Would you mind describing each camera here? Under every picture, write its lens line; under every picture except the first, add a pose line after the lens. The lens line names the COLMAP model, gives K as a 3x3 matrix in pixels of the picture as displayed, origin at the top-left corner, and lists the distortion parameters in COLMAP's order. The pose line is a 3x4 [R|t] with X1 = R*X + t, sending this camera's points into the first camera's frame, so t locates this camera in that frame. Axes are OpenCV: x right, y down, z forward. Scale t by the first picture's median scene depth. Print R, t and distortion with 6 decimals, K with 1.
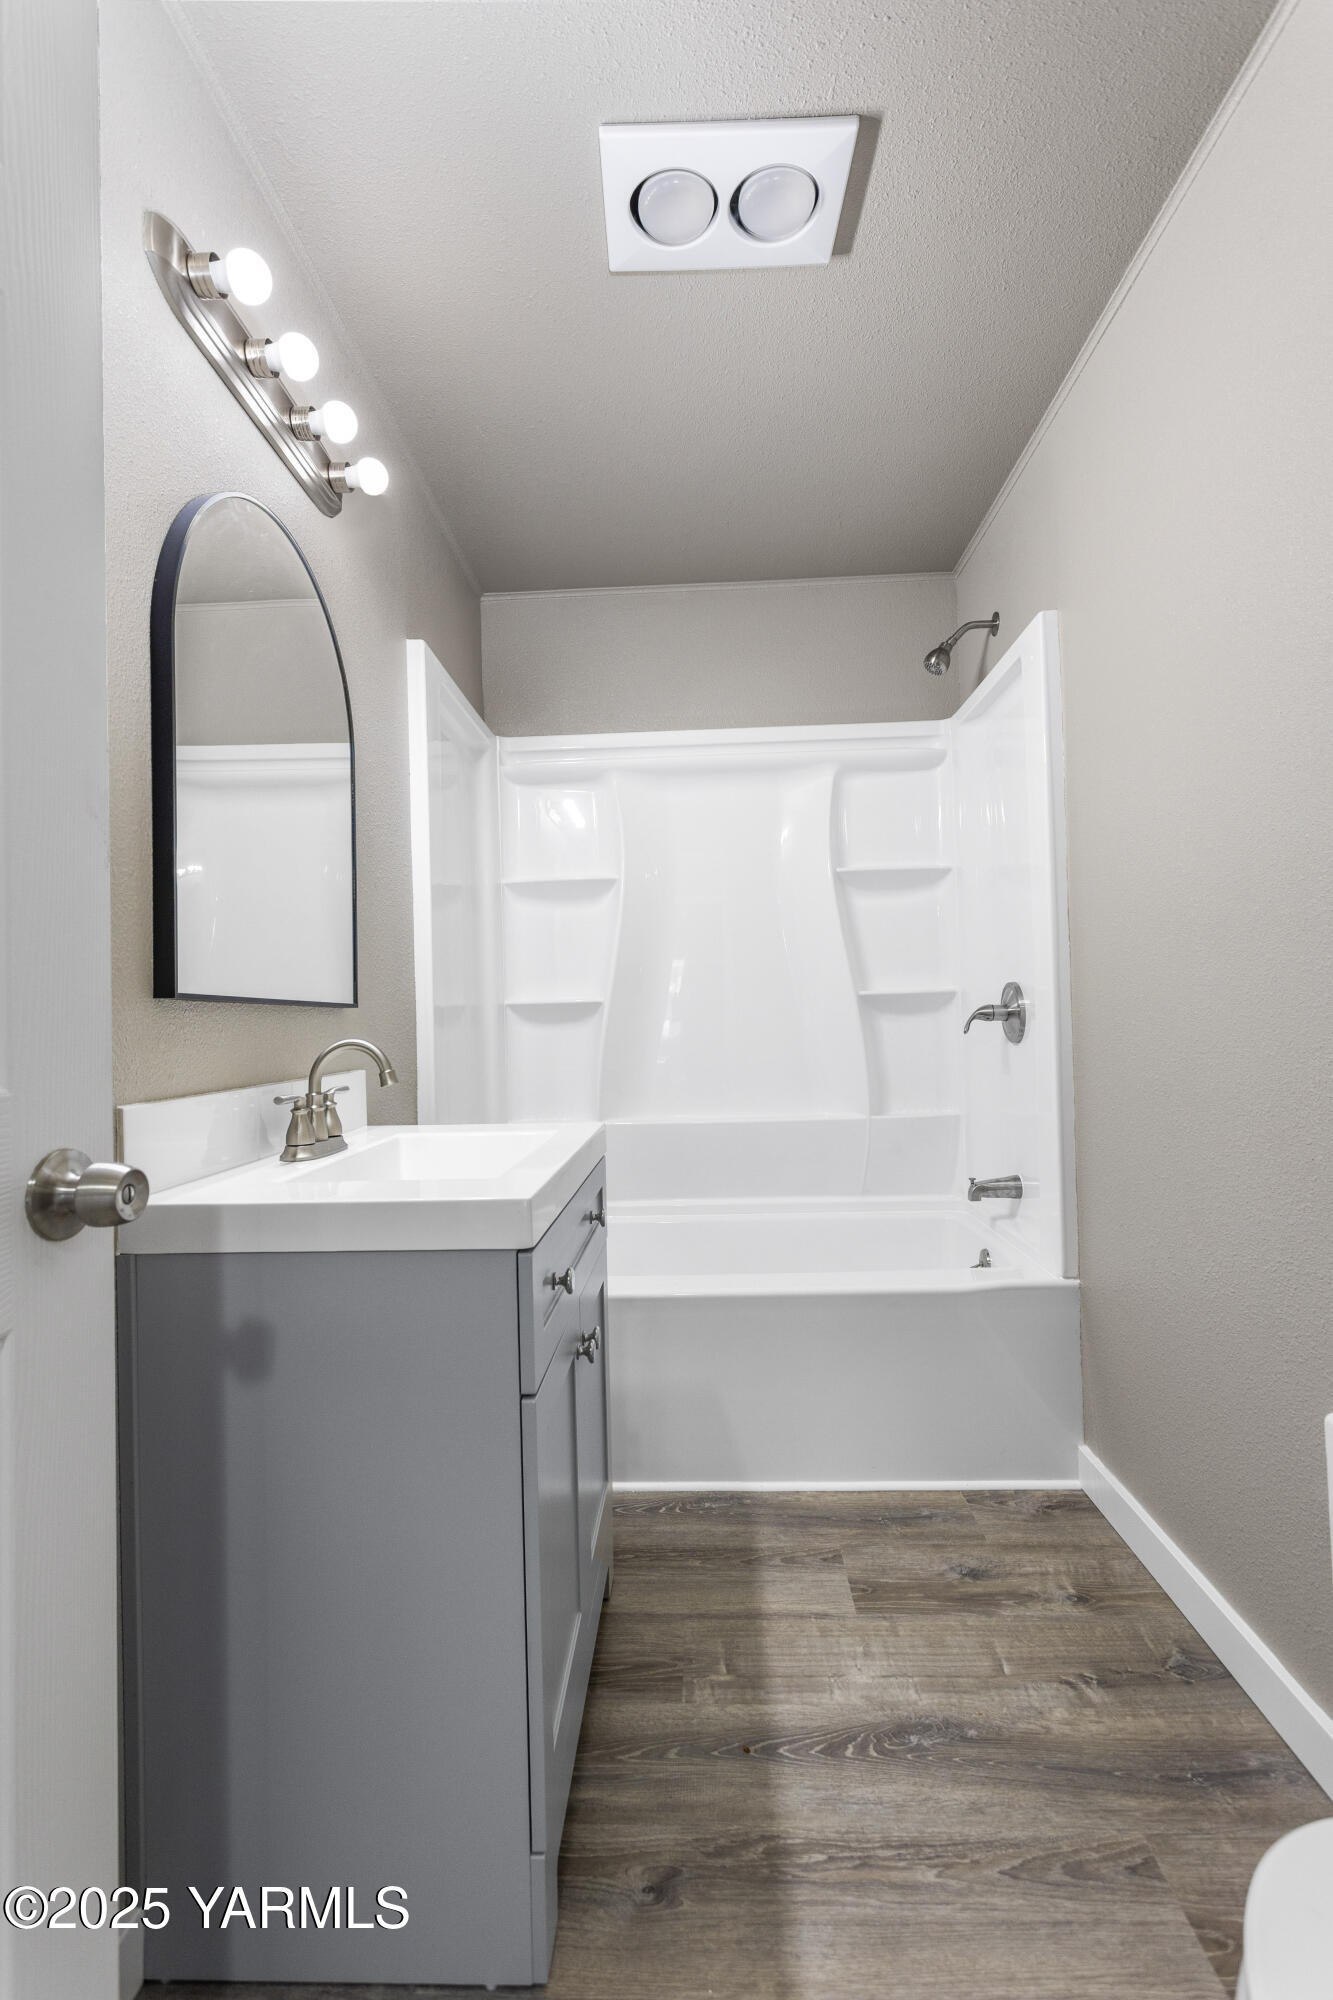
lens RADIAL K [[939.4, 0, 663.2], [0, 939.4, 1001.8], [0, 0, 1]] dist [-0.012887, 0.000115]
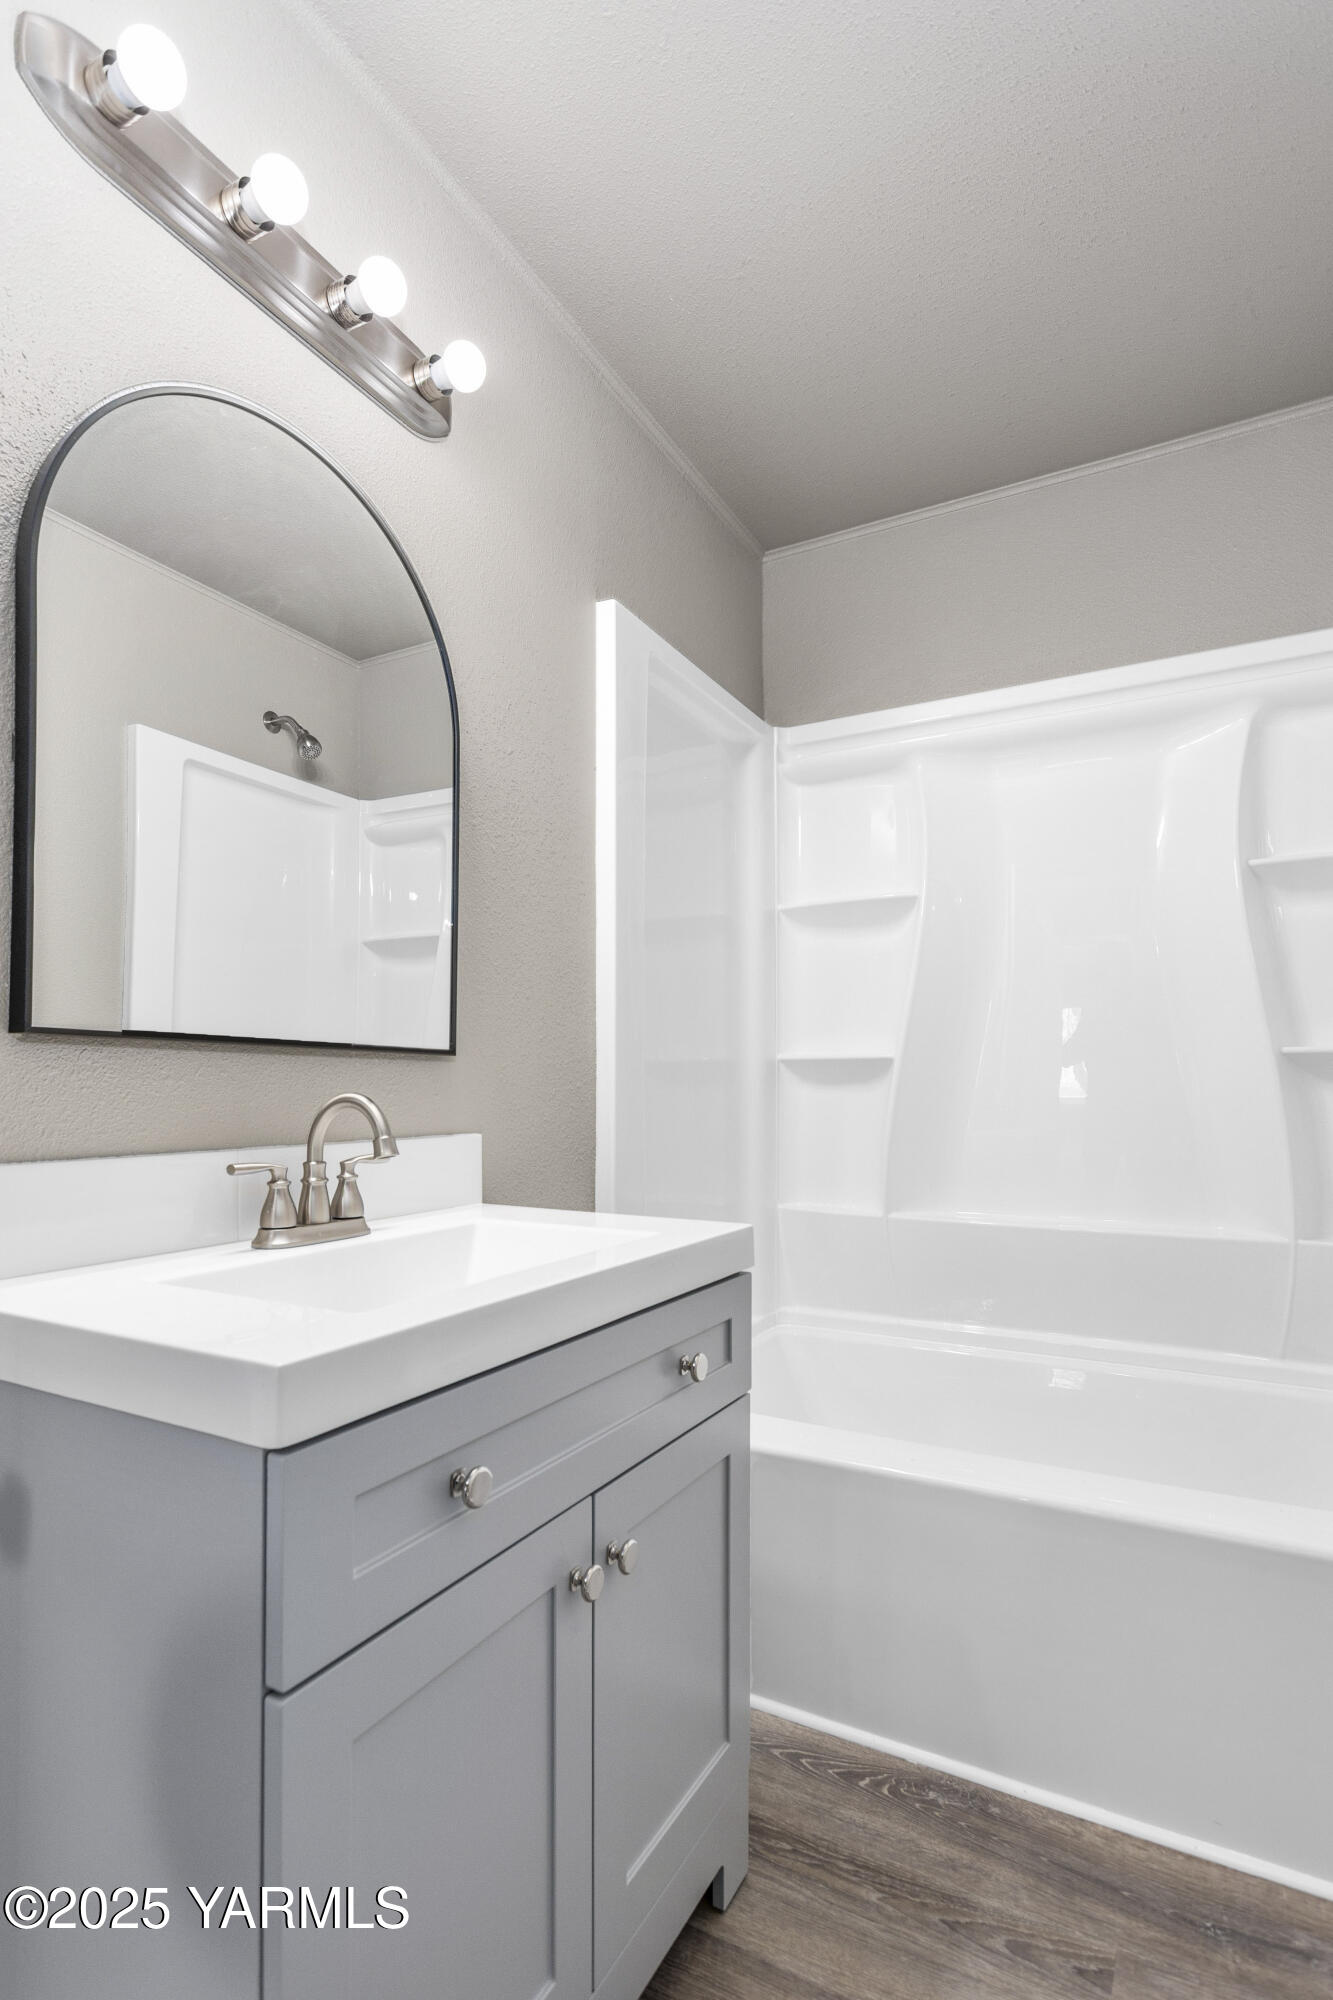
lens RADIAL K [[960.3, 0, 716.9], [0, 960.3, 1082.0], [0, 0, 1]] dist [-0.001961, -0.001155]
pose [[0.898097, 0.024561, -0.439111, 0.208936], [-0.016082, 0.999606, 0.023019, 0.005622], [0.439504, -0.013611, 0.898138, 0.325948]]
